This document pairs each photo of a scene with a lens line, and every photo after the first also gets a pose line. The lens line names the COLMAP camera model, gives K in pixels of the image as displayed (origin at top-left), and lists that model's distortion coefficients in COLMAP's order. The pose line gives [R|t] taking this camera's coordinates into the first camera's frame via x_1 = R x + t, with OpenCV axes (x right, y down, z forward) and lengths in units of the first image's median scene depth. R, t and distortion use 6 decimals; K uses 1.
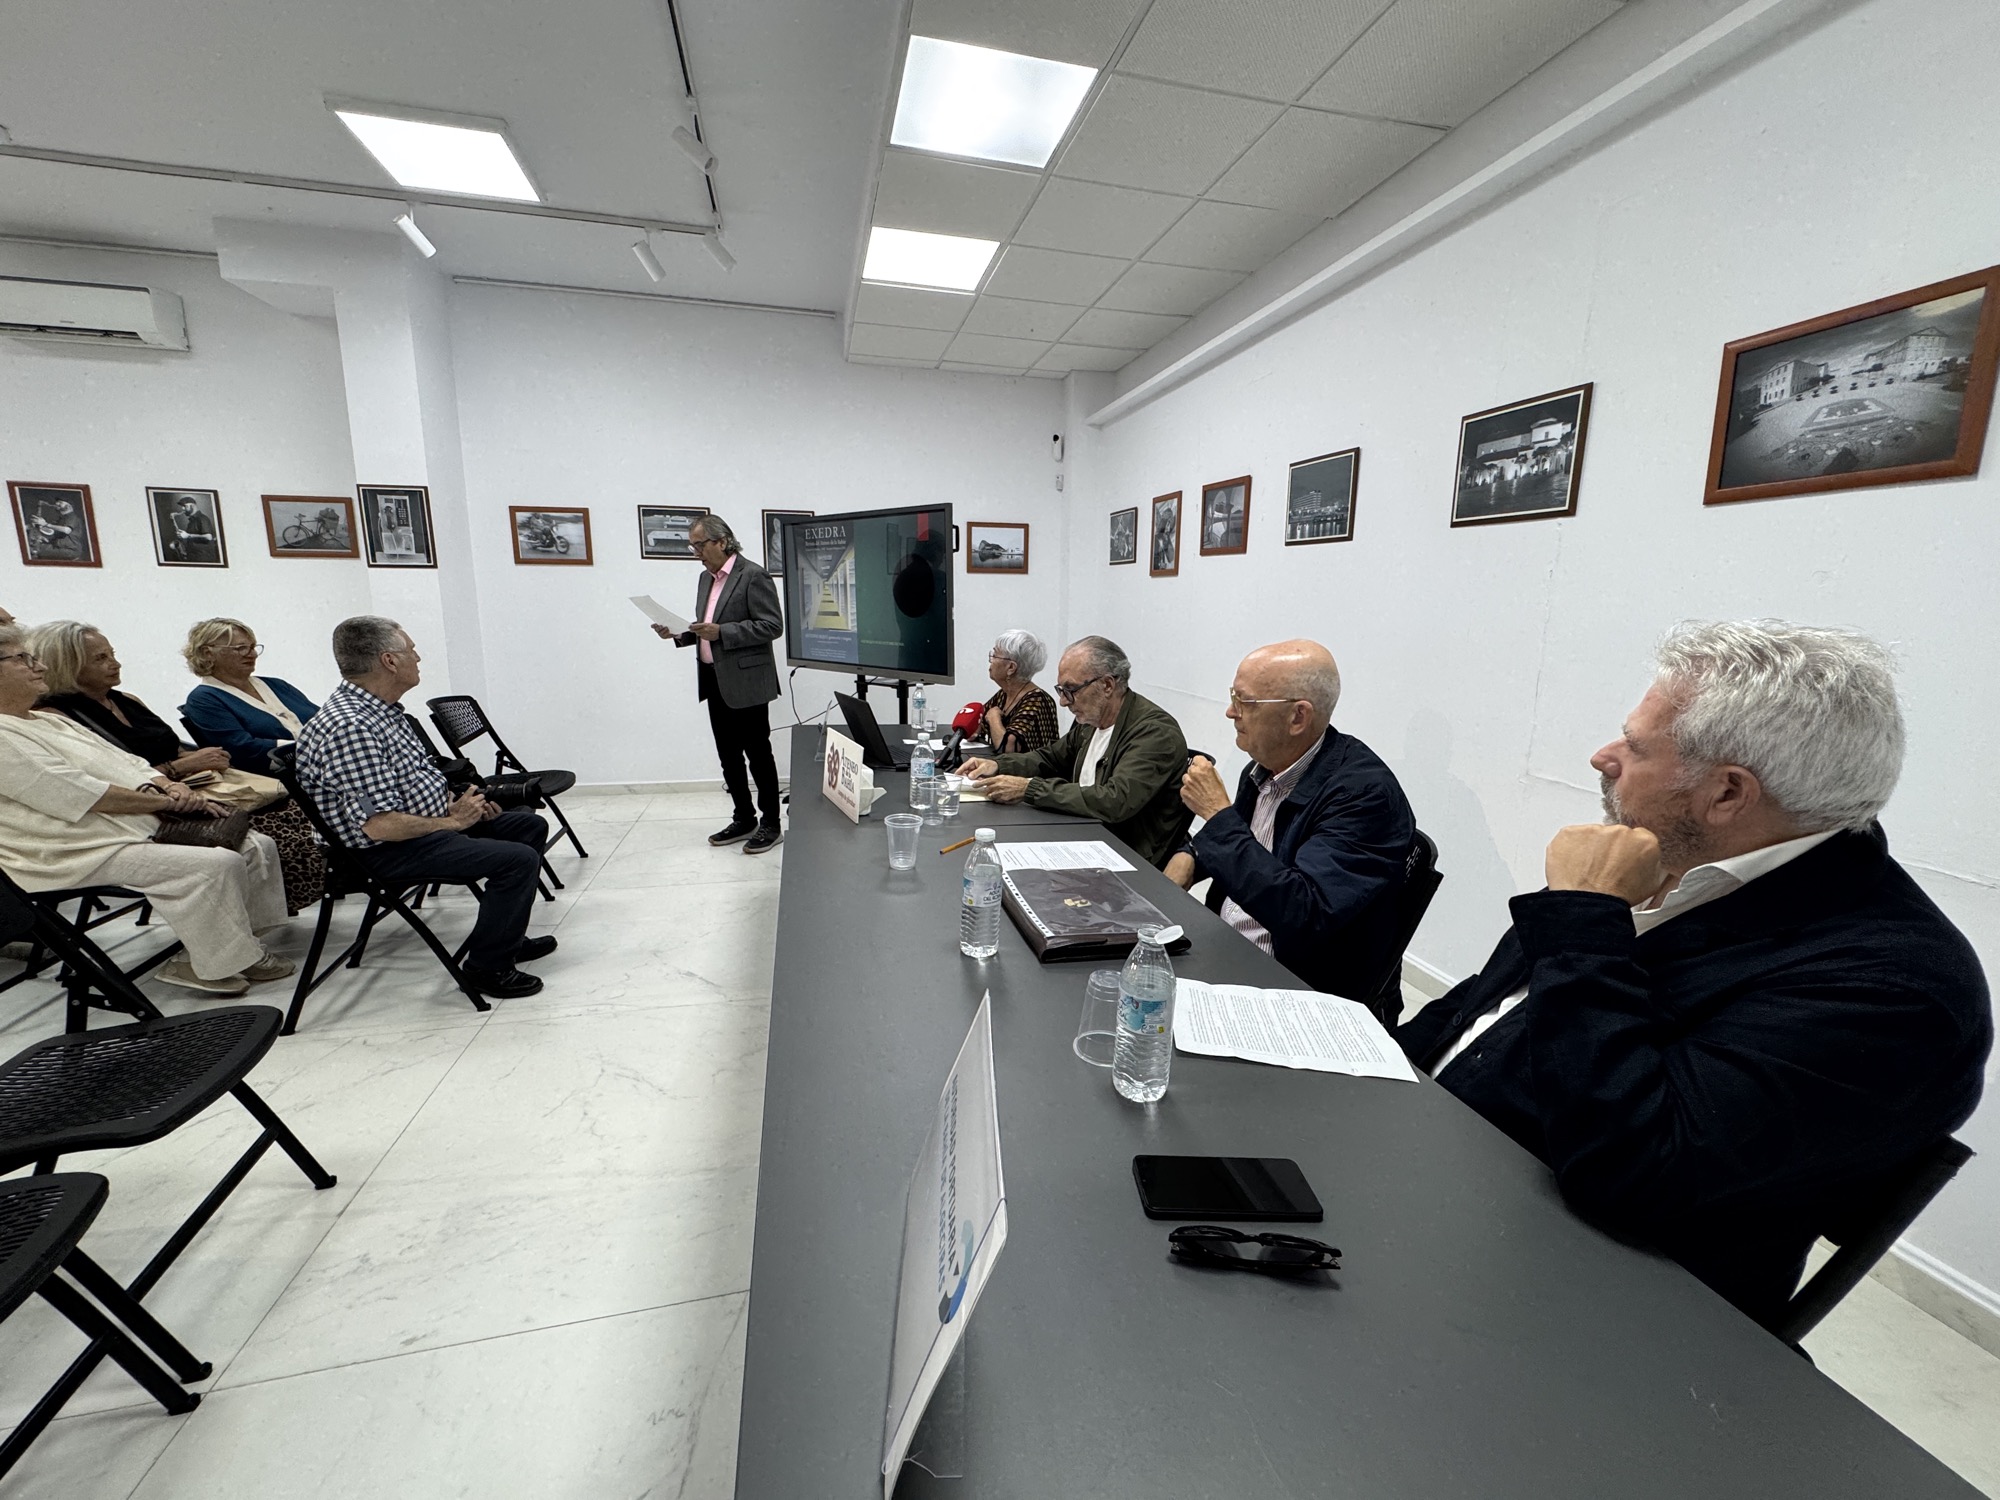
lens RADIAL K [[796.6, 0, 997.2], [0, 796.6, 743.6], [0, 0, 1]] dist [-0.002405, -0.000017]
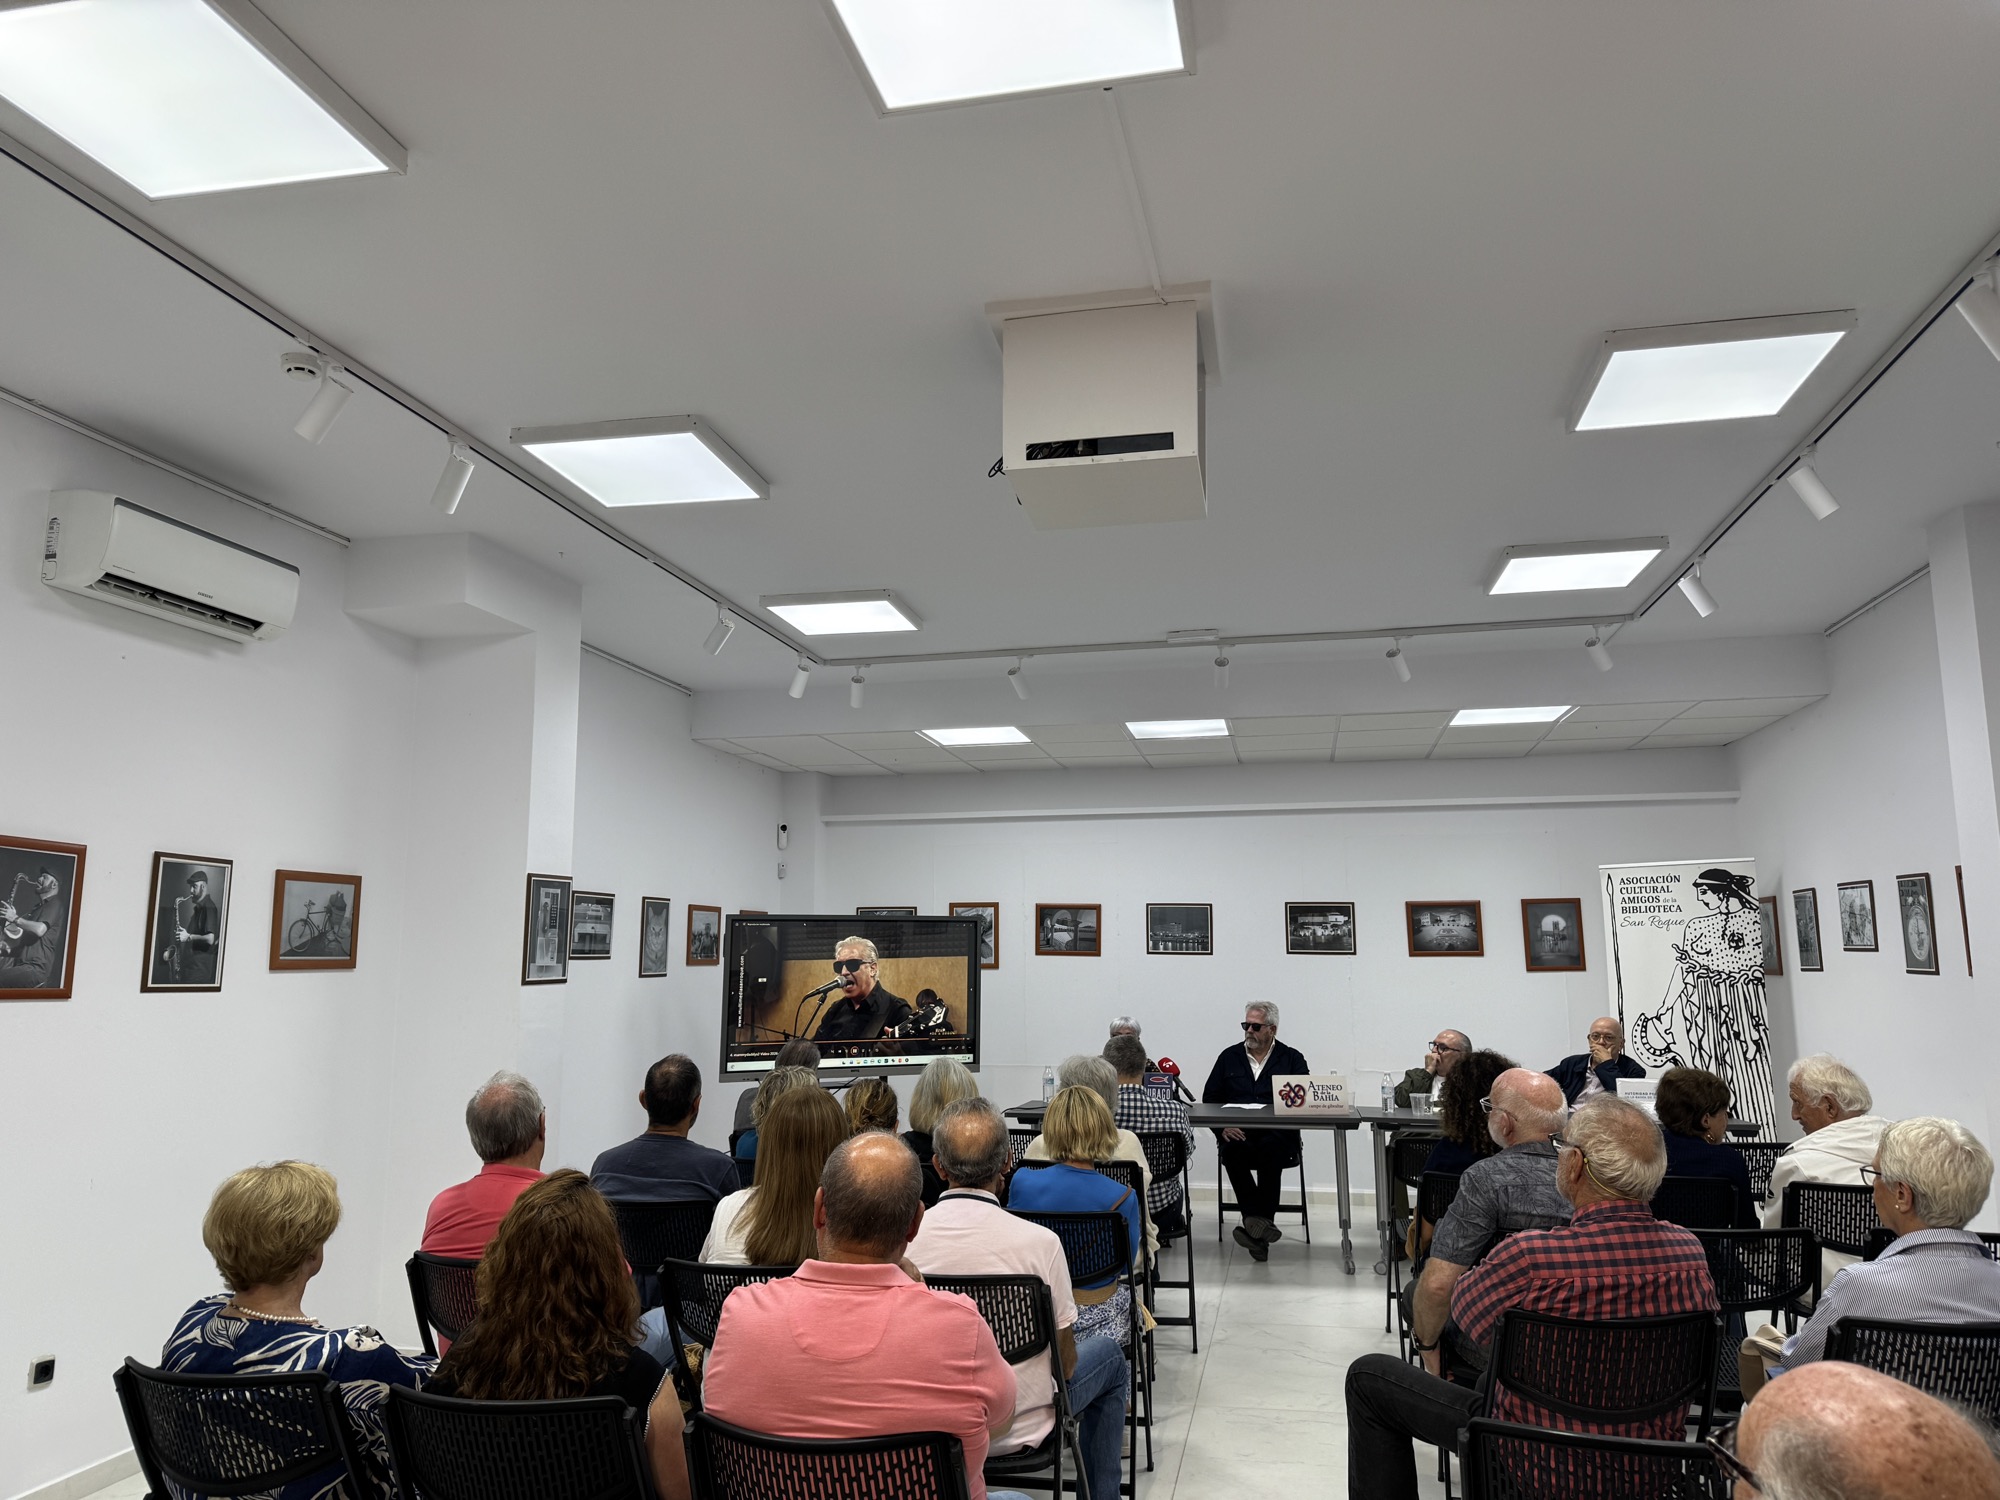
lens RADIAL K [[1392.8, 0, 995.7], [0, 1392.8, 741.2], [0, 0, 1]] dist [0.103783, -0.184145]
pose [[0.433048, 0.124054, 0.892793, -2.573410], [0.168092, 0.961994, -0.215202, -0.127599], [-0.885559, 0.243264, 0.395737, 0.094576]]
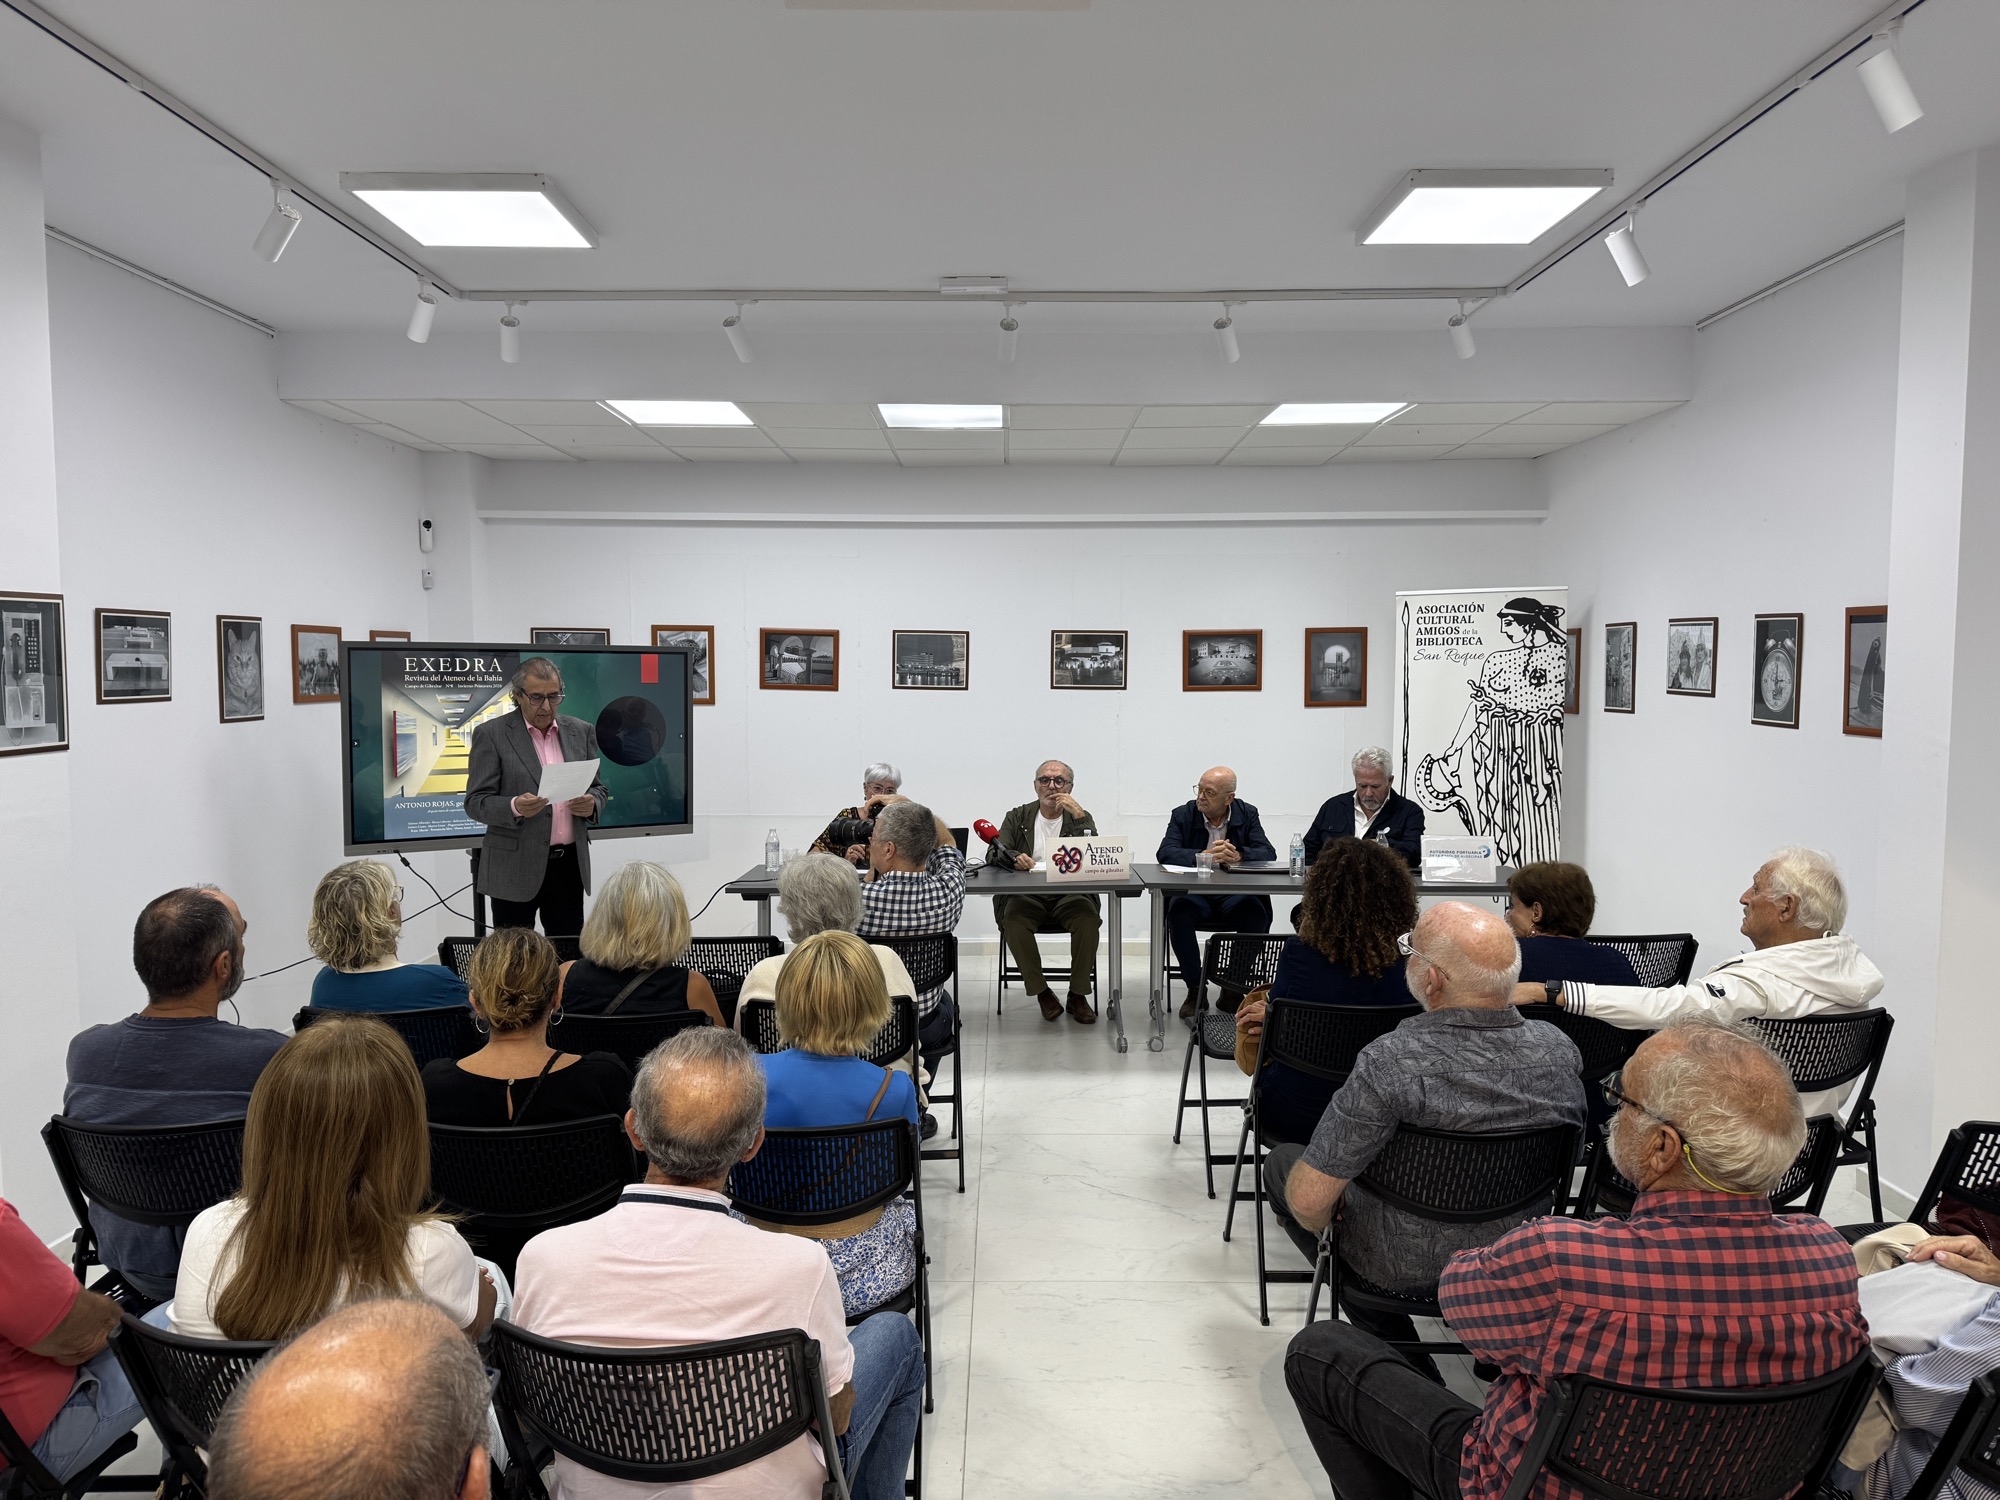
lens RADIAL K [[1379.8, 0, 1000.0], [0, 1379.8, 750.0], [0, 0, 1]] dist [0.191886, -0.363748]
pose [[0.238777, -0.073248, 0.968308, -2.118191], [0.172146, 0.984551, 0.032026, -0.217578], [-0.955694, 0.159043, 0.247697, 0.306987]]
